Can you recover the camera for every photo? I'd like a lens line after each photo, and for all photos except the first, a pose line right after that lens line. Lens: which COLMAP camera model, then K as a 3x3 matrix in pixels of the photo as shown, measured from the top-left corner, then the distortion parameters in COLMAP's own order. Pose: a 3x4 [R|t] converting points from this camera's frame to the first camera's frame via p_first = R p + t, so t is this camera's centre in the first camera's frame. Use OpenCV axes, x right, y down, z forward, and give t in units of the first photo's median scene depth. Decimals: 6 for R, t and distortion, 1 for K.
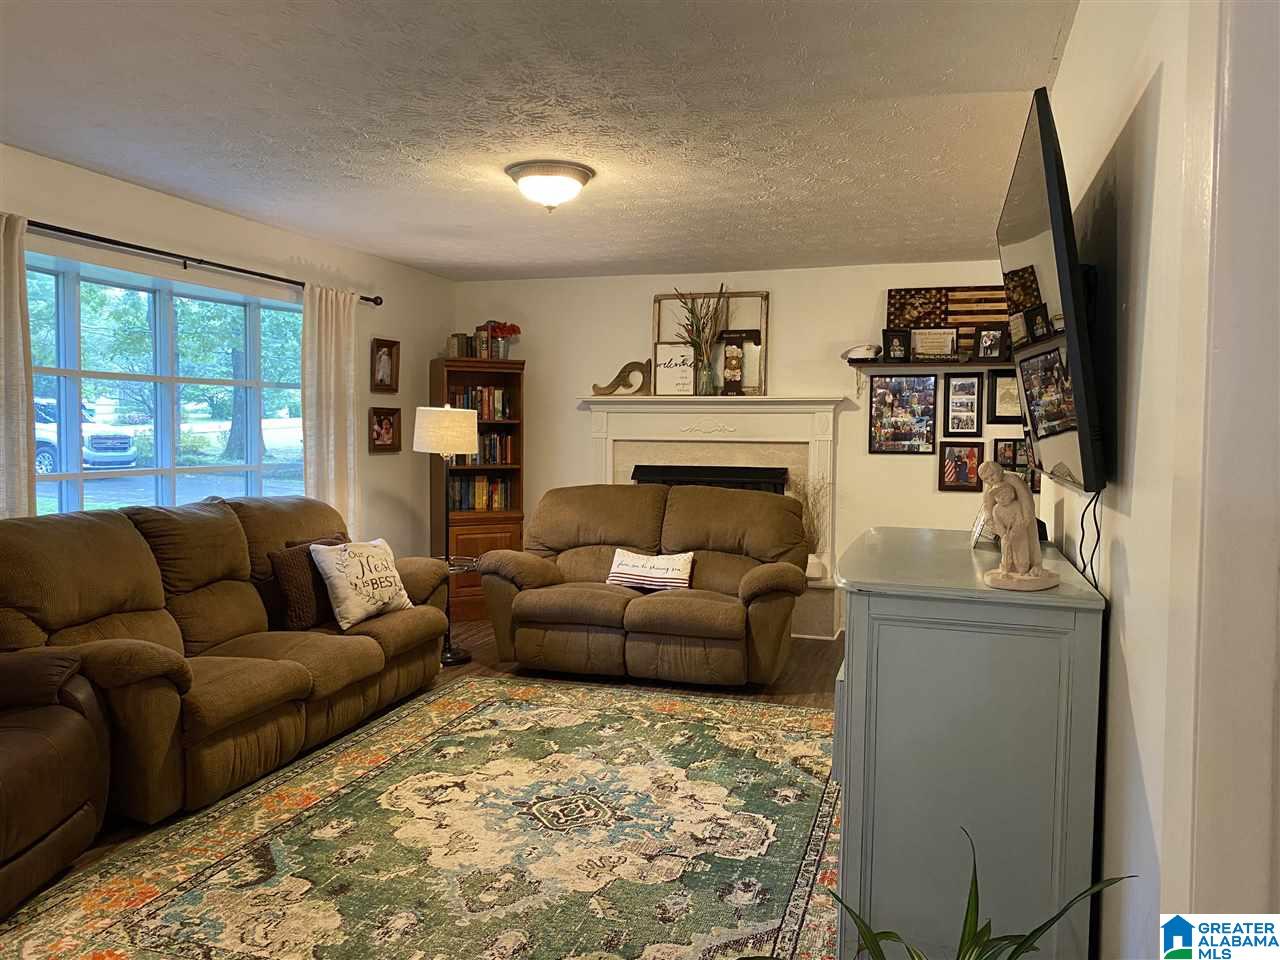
lens RADIAL K [[969.6, 0, 640.6], [0, 969.6, 478.8], [0, 0, 1]] dist [0.047092, -0.052490]
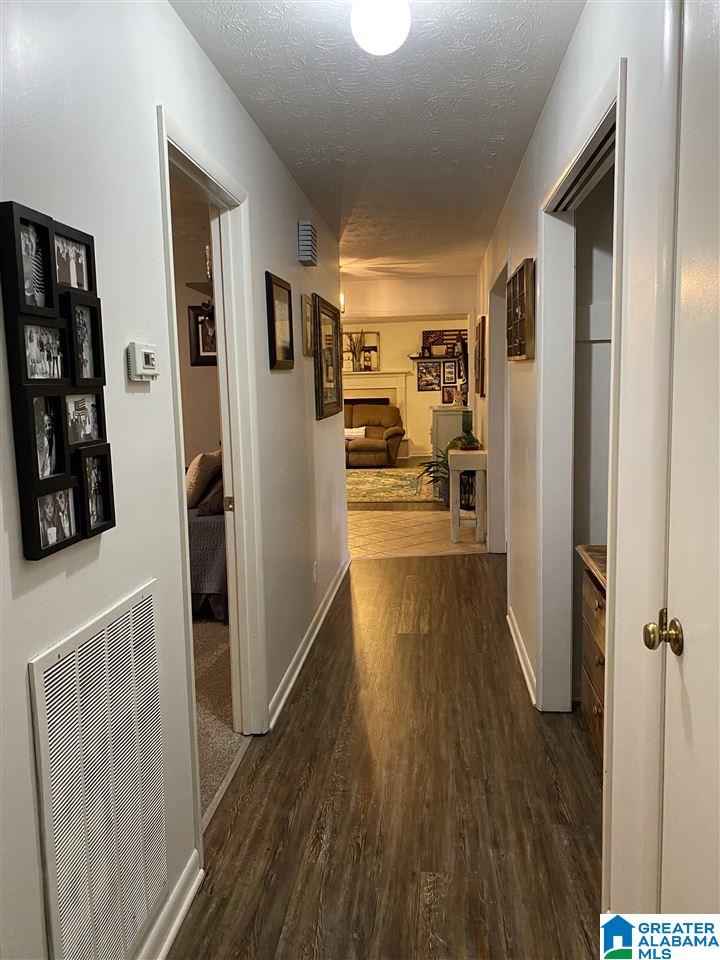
lens RADIAL K [[727.2, 0, 360.4], [0, 727.2, 478.2], [0, 0, 1]] dist [0.047092, -0.052490]
pose [[0.978756, -0.059754, 0.196126, -0.350170], [0.044135, 0.995566, 0.083066, 0.041752], [-0.200220, -0.072645, 0.977054, -1.020667]]
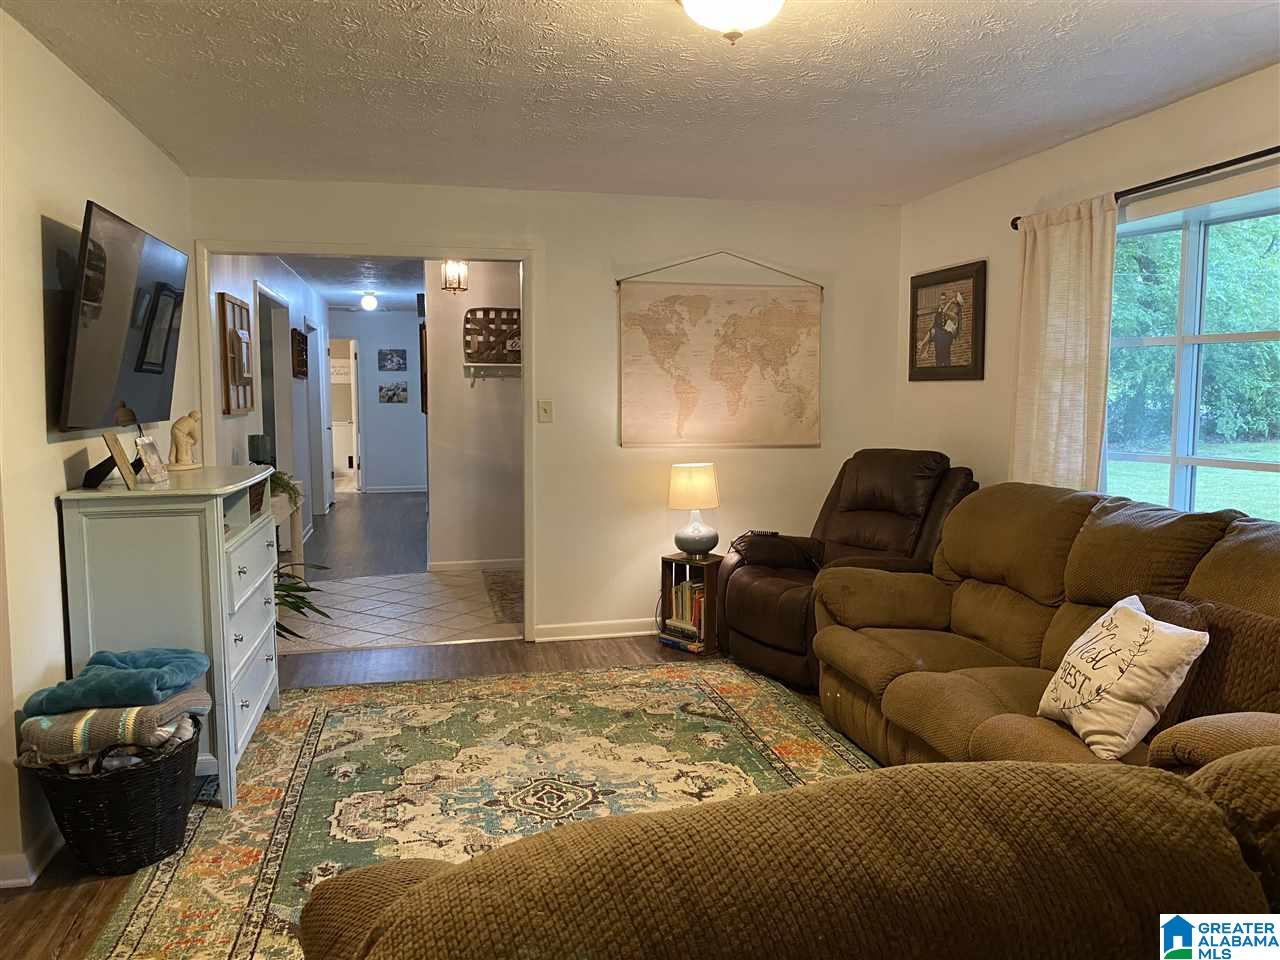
lens RADIAL K [[969.6, 0, 644.4], [0, 969.6, 478.2], [0, 0, 1]] dist [0.047092, -0.052490]
pose [[-0.865310, 0.036948, -0.499873, 0.345591], [-0.034608, 0.990495, 0.133122, -0.113689], [0.500041, 0.132491, -0.855807, 1.976800]]
